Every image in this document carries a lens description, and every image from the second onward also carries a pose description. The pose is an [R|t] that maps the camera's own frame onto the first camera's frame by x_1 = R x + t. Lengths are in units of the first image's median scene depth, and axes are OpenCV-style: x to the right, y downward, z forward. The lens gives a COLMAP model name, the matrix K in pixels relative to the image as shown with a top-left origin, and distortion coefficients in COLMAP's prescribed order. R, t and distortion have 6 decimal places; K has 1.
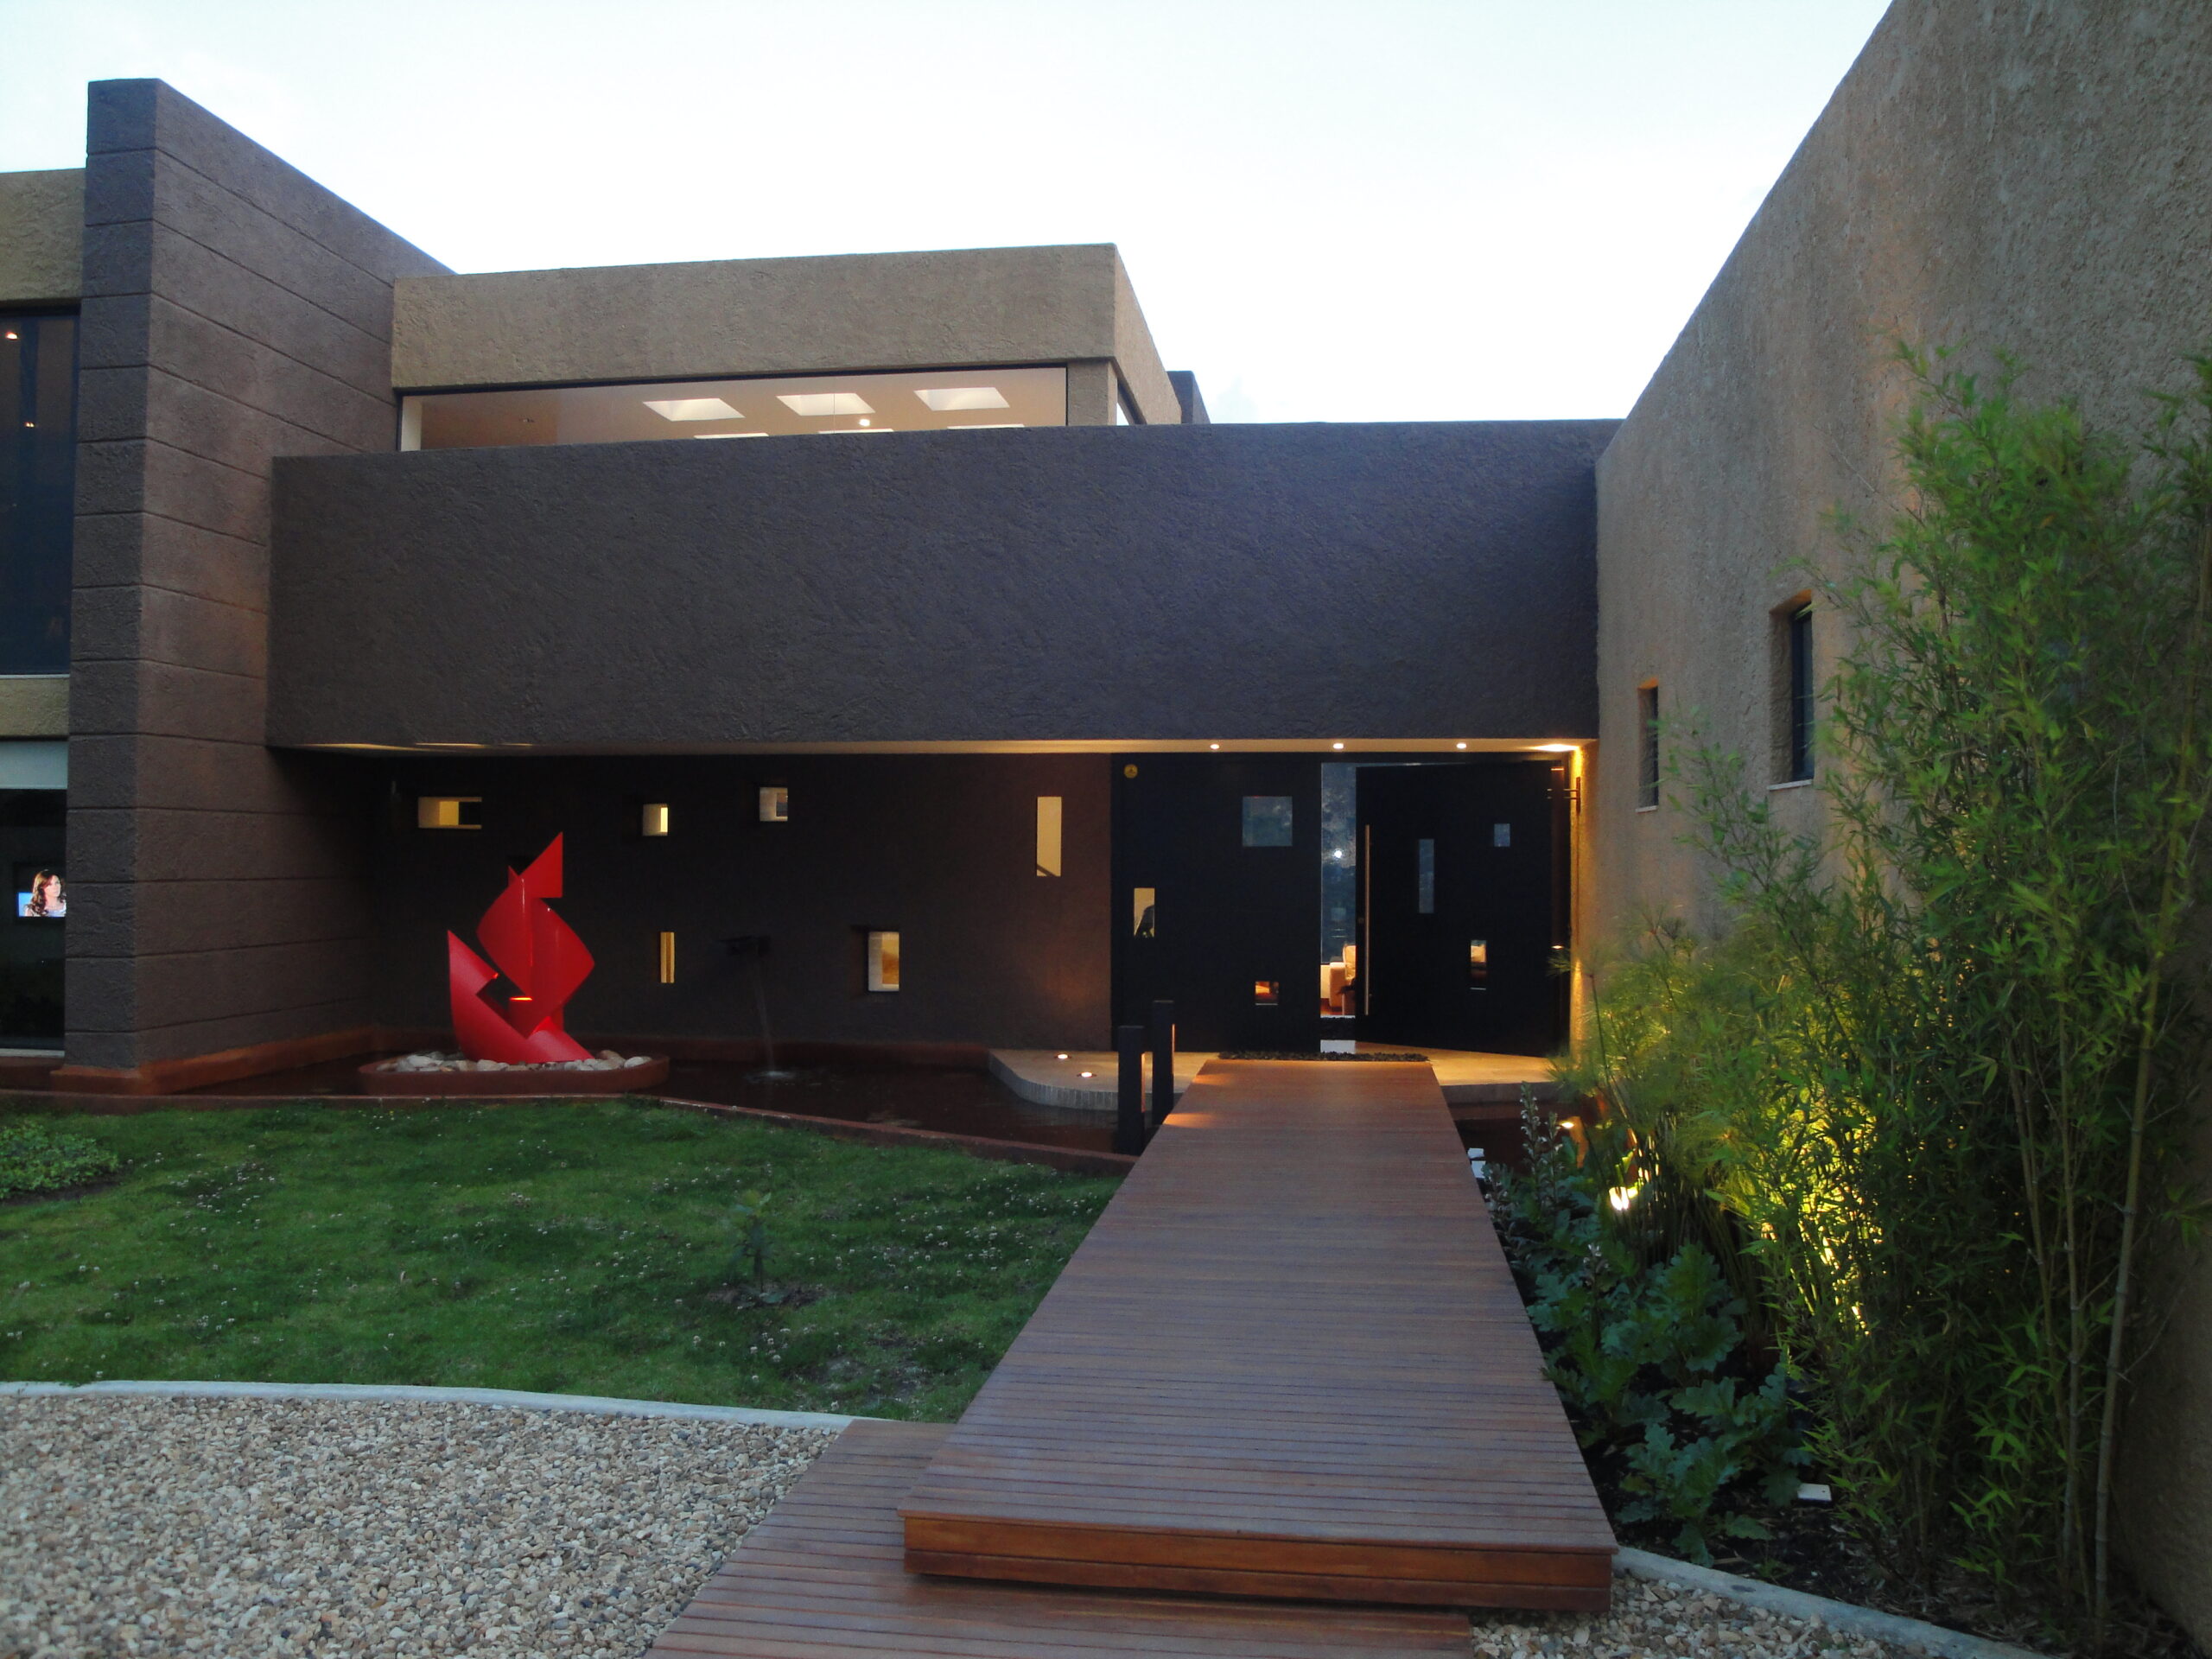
lens RADIAL K [[1820.2, 0, 1106.0], [0, 1820.2, 829.5], [0, 0, 1]] dist [-0.166387, 0.127168]
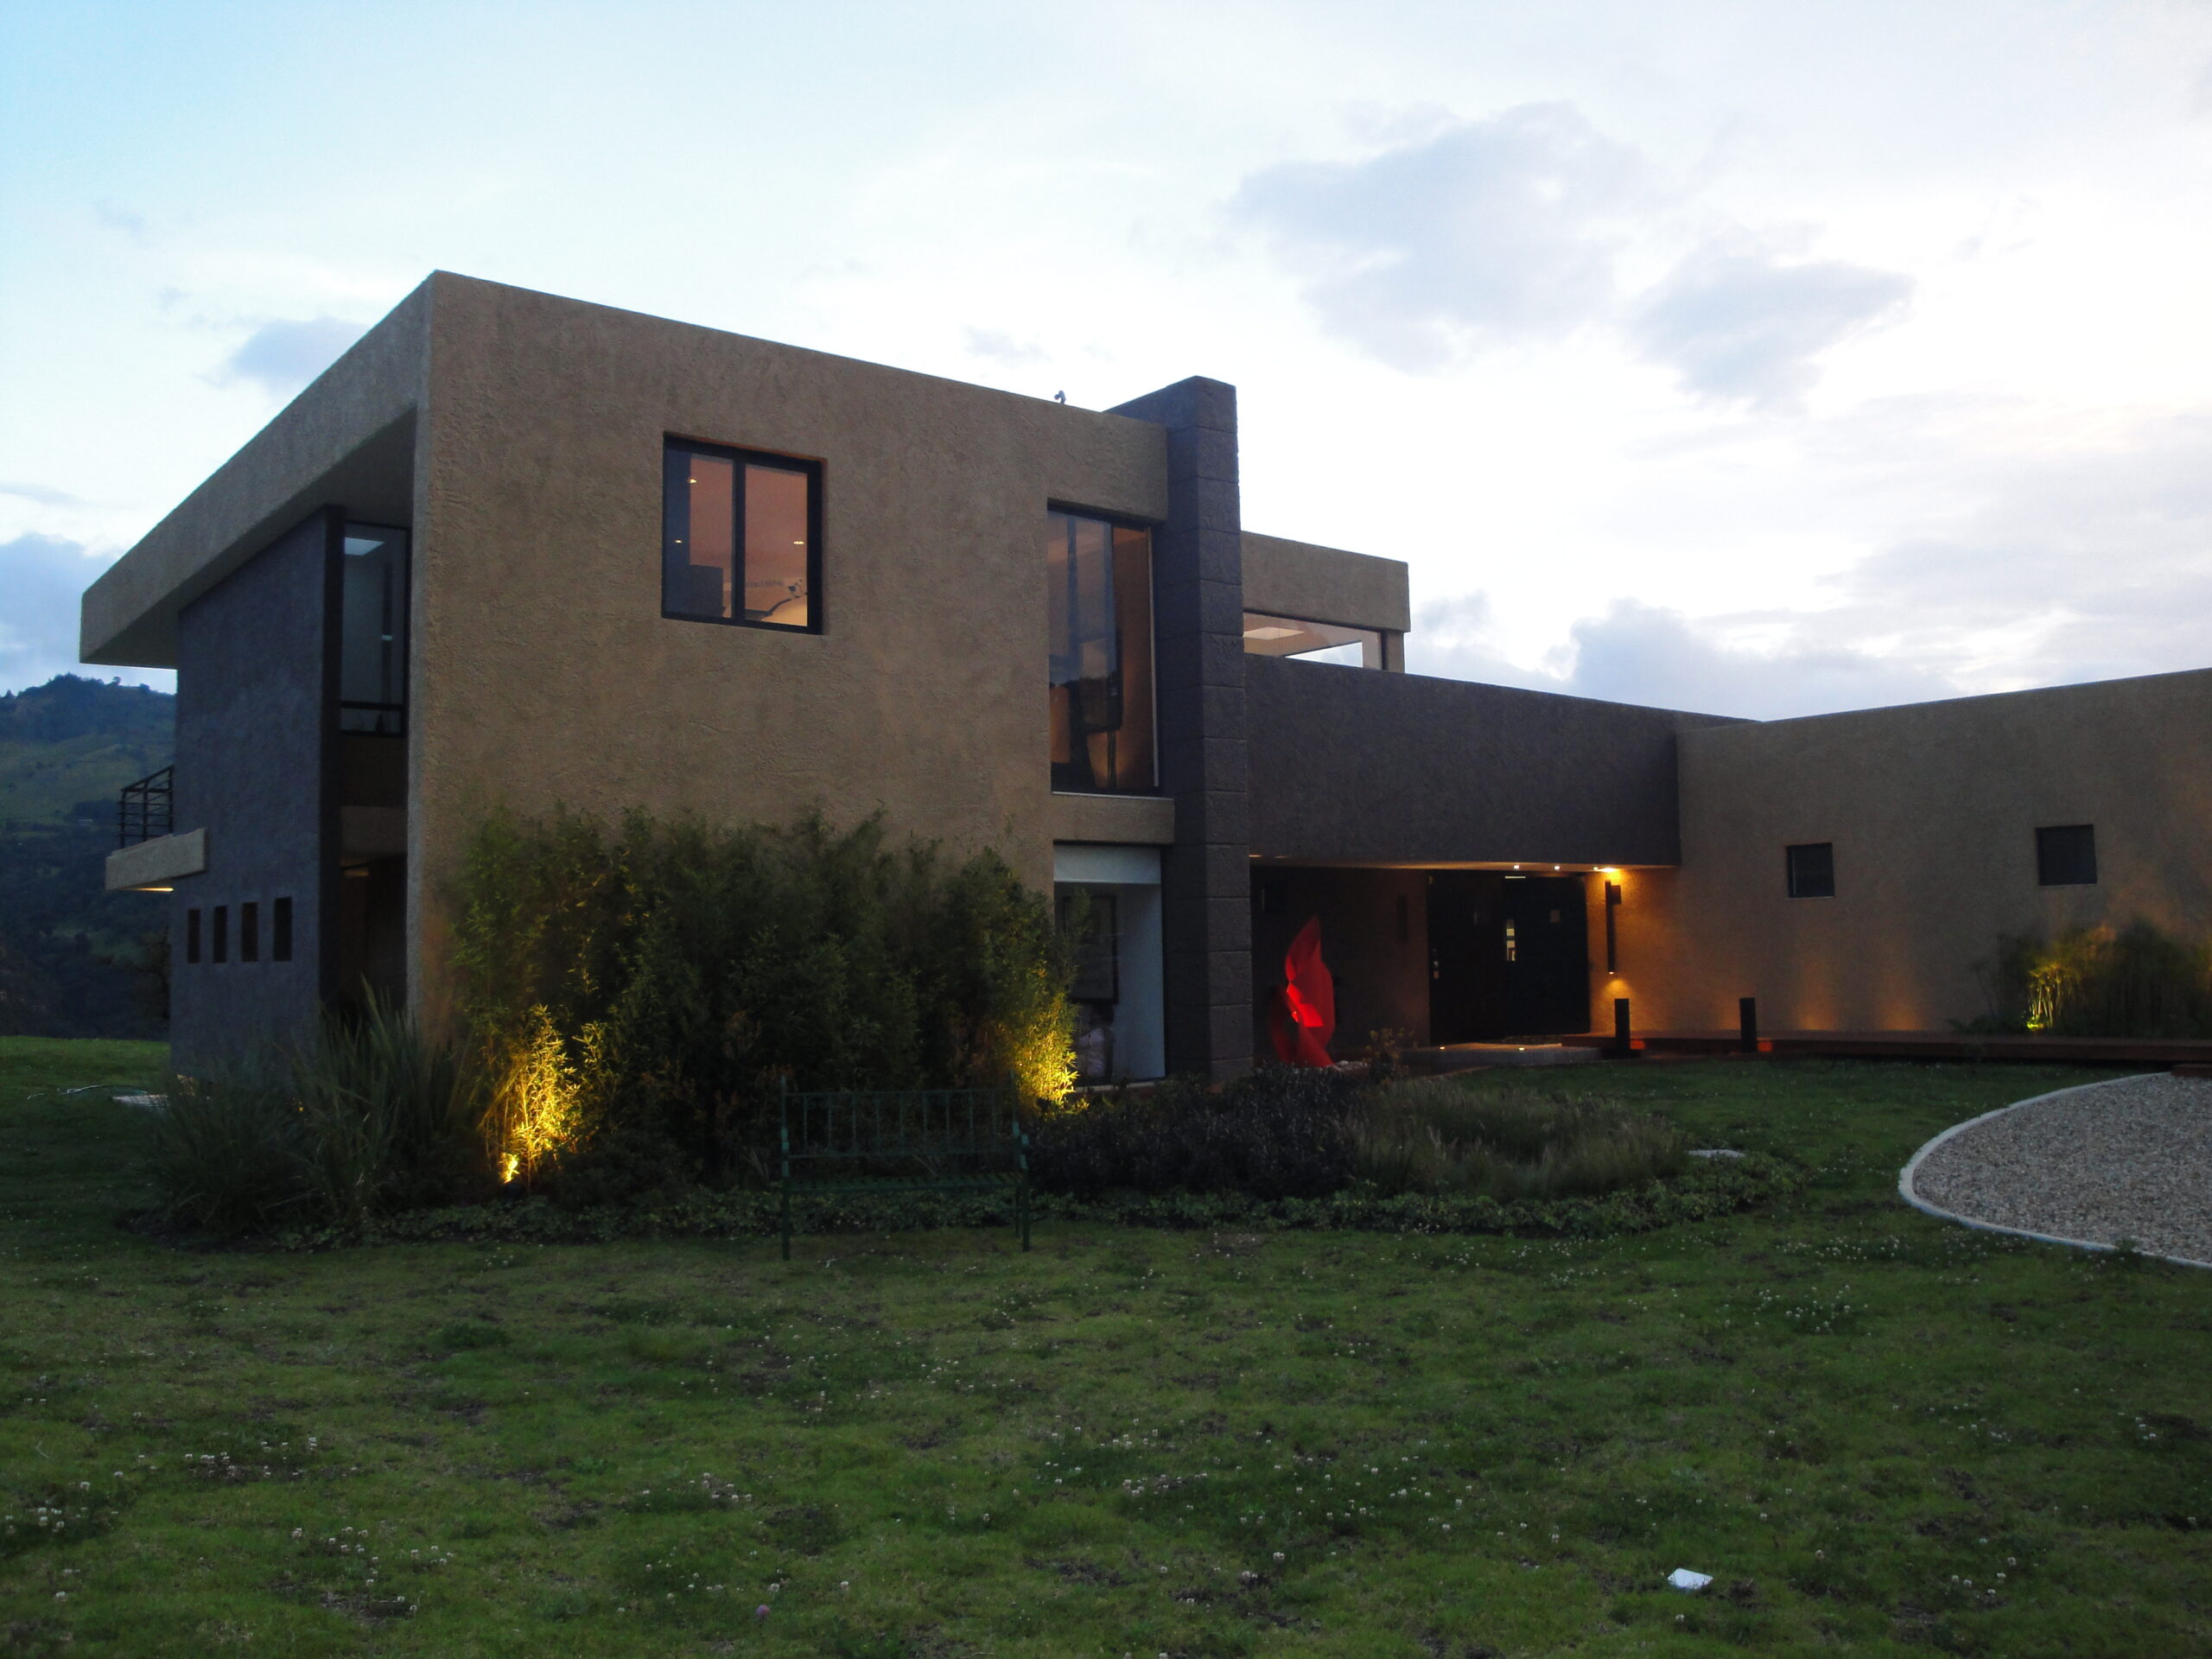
lens RADIAL K [[1820.2, 0, 1106.0], [0, 1820.2, 829.5], [0, 0, 1]] dist [-0.166387, 0.127168]
pose [[0.683569, 0.031087, 0.729224, -2.101825], [0.012102, 0.998472, -0.053910, 0.011674], [-0.729786, 0.045677, 0.682148, 0.104019]]
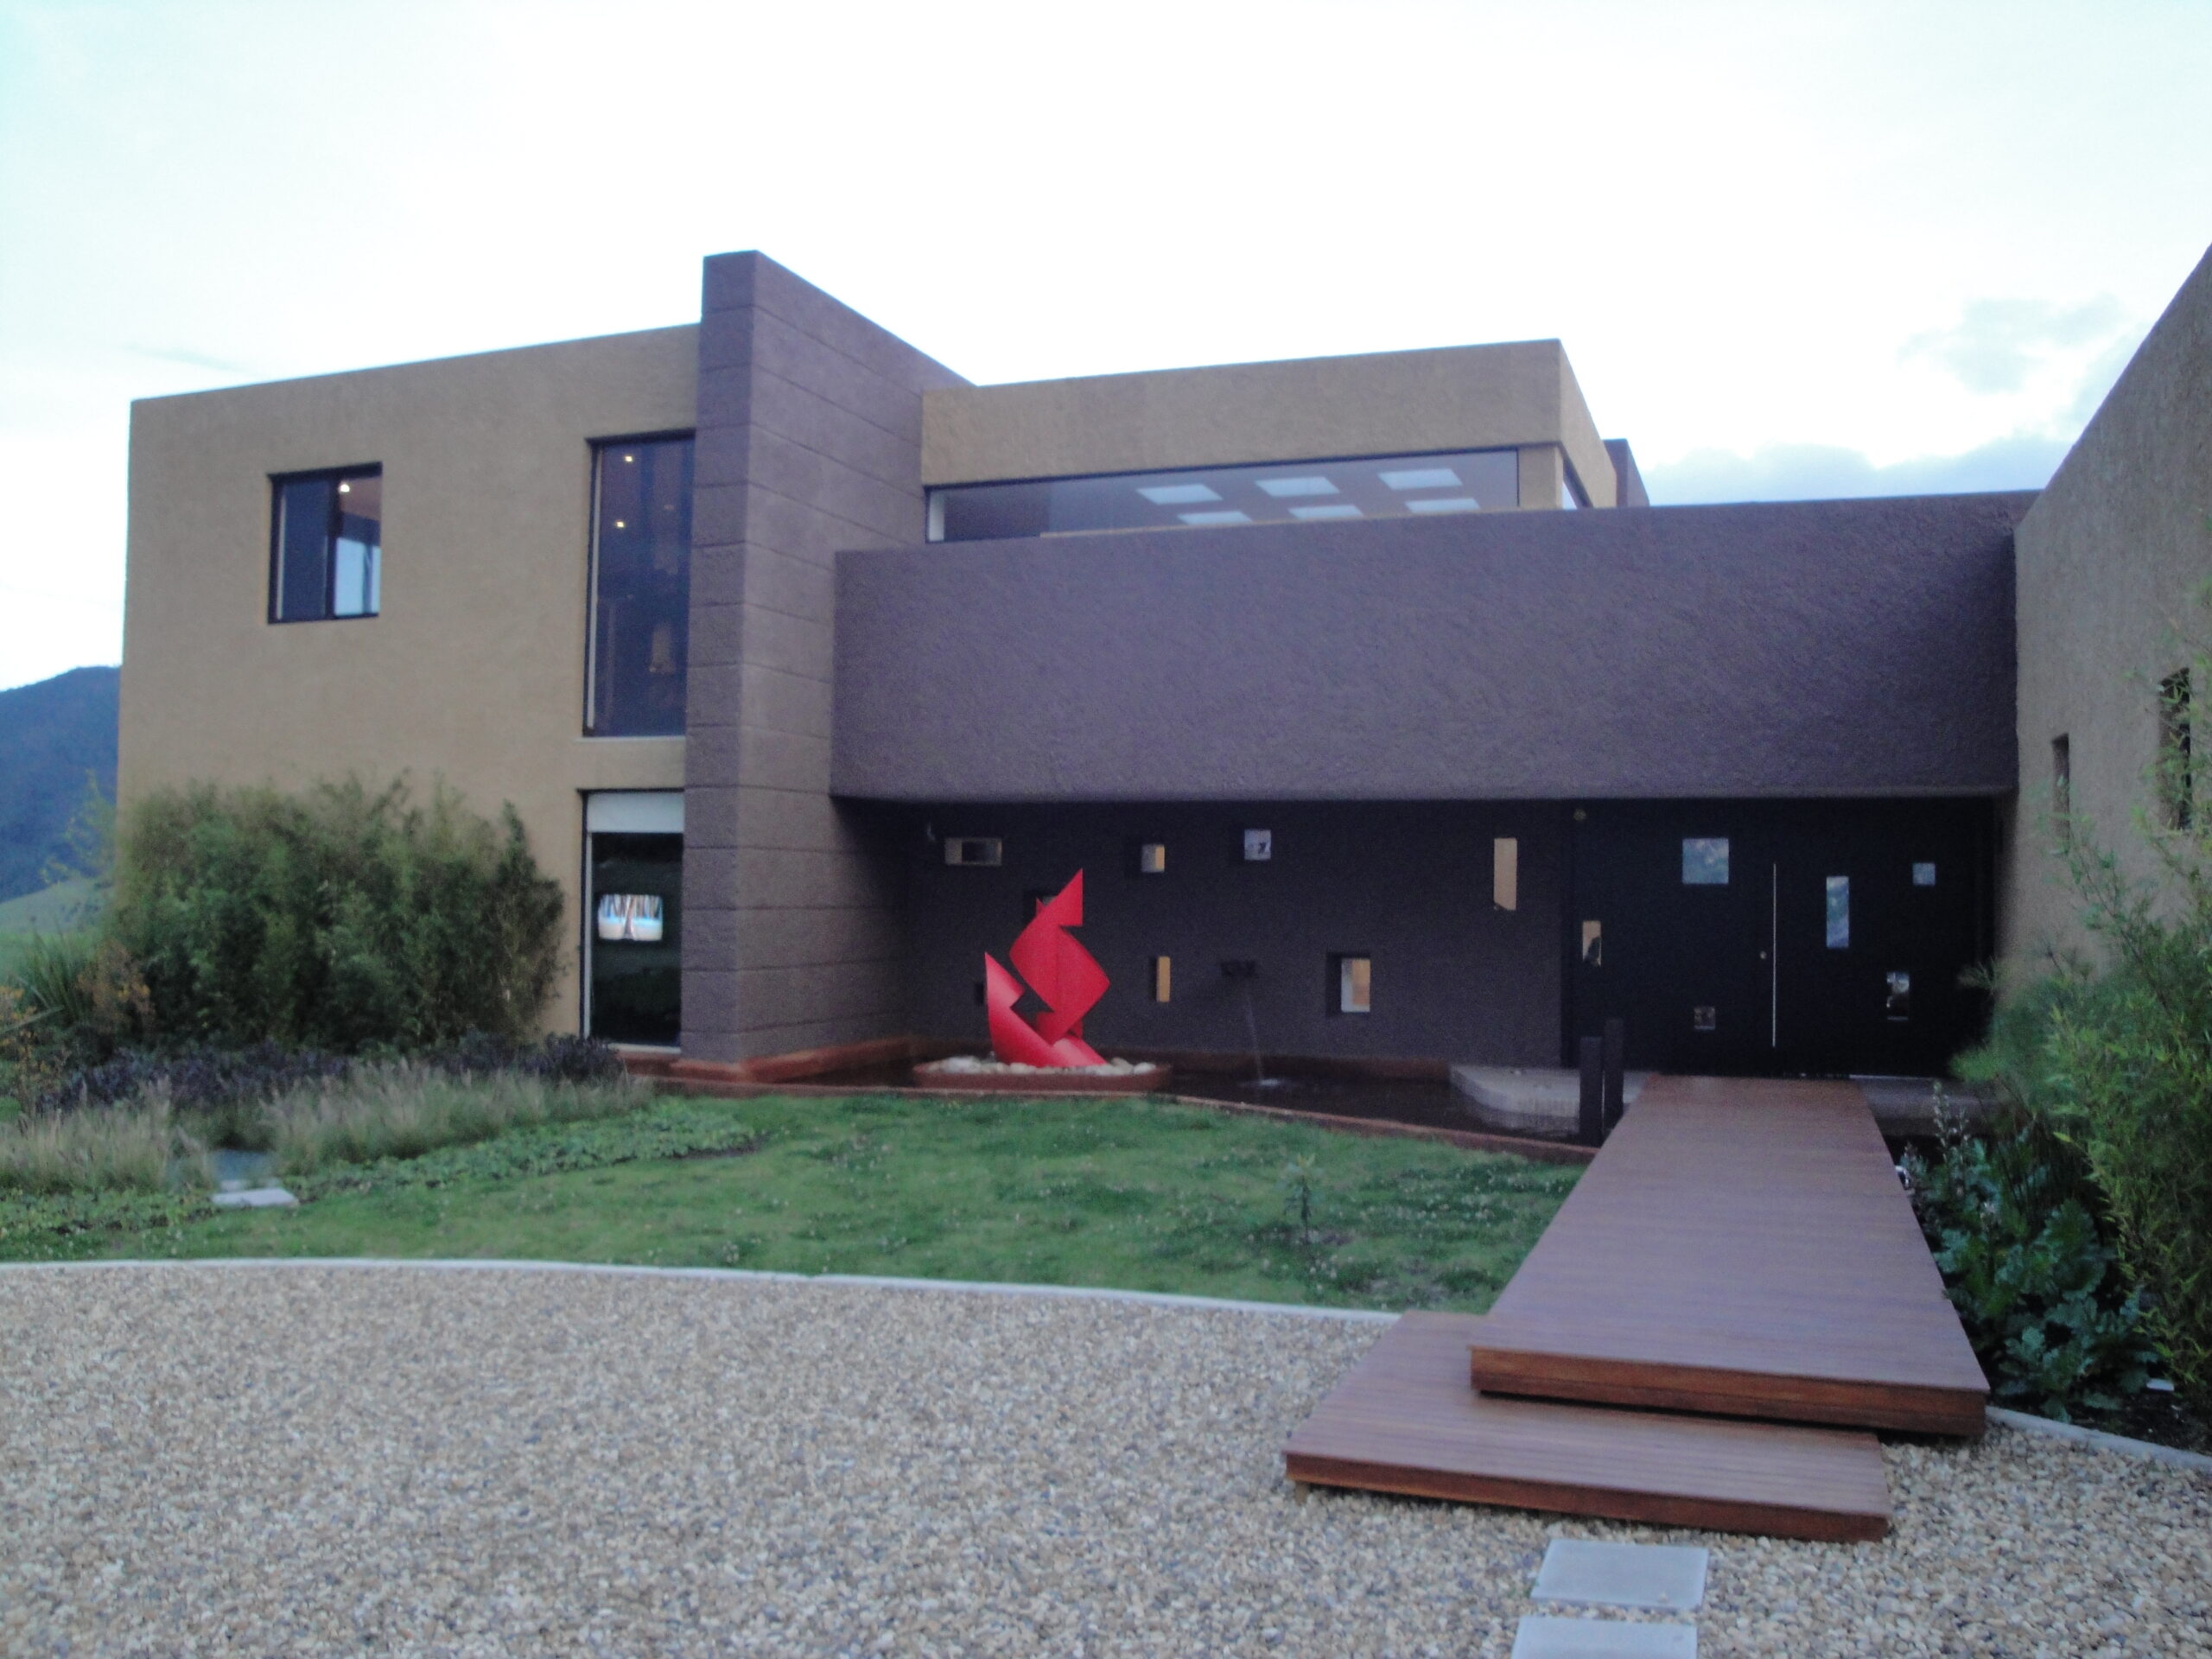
lens RADIAL K [[1820.2, 0, 1106.0], [0, 1820.2, 829.5], [0, 0, 1]] dist [-0.166387, 0.127168]
pose [[0.974355, -0.000923, -0.225013, -0.031482], [-0.003523, 0.999806, -0.019356, -0.002022], [0.224987, 0.019652, 0.974164, -0.200105]]
